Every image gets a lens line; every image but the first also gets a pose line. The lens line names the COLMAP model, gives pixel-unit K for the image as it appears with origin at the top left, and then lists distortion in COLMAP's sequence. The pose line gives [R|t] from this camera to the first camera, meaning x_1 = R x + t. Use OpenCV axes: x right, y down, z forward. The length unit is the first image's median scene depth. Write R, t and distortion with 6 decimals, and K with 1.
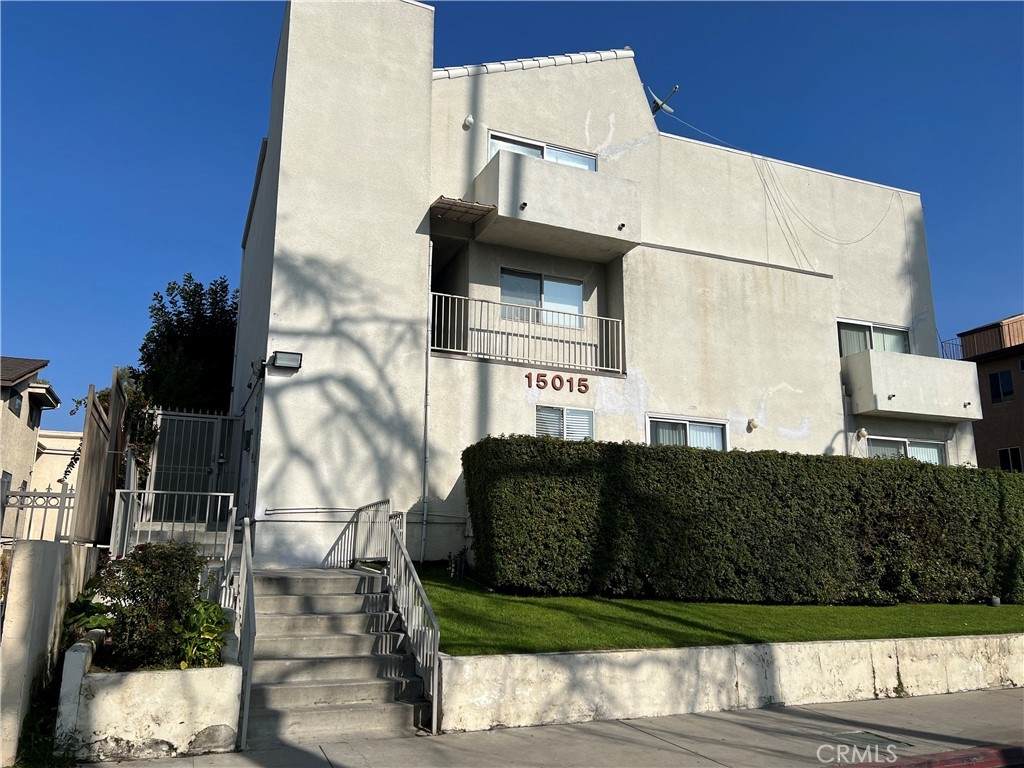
lens RADIAL K [[764.2, 0, 511.1], [0, 764.2, 387.6], [0, 0, 1]] dist [0.059226, -0.060041]
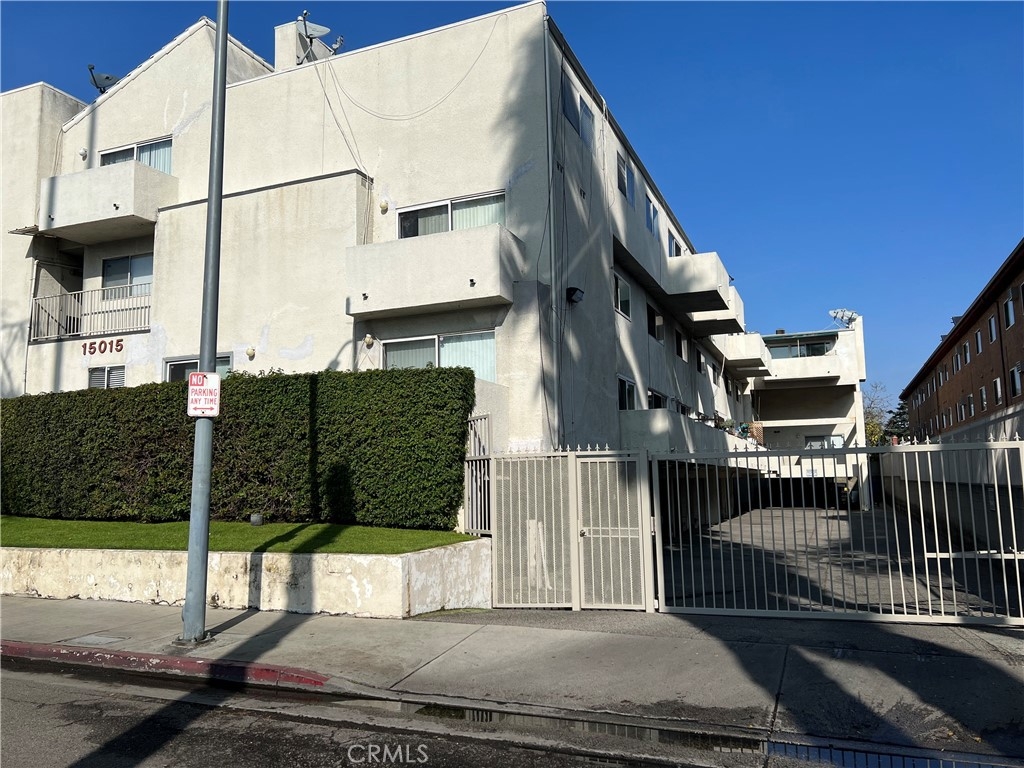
lens RADIAL K [[764.2, 0, 505.2], [0, 764.2, 387.6], [0, 0, 1]] dist [0.059226, -0.060041]
pose [[0.701630, -0.105431, -0.704699, 1.435641], [0.170288, 0.985145, 0.022158, 0.146126], [0.691894, -0.135549, 0.709161, 0.560175]]
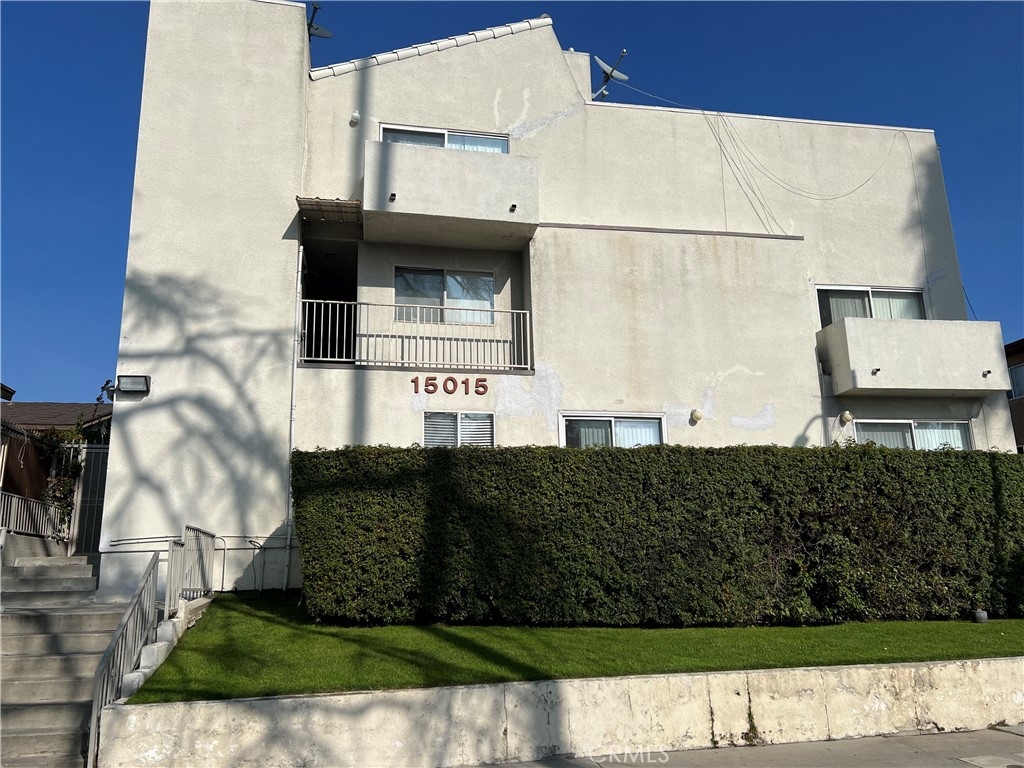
lens RADIAL K [[764.2, 0, 513.2], [0, 764.2, 387.3], [0, 0, 1]] dist [0.059226, -0.060041]
pose [[0.978952, -0.078376, -0.188444, 0.312282], [0.074608, 0.996847, -0.027016, 0.026486], [0.189967, 0.012388, 0.981712, 0.121937]]
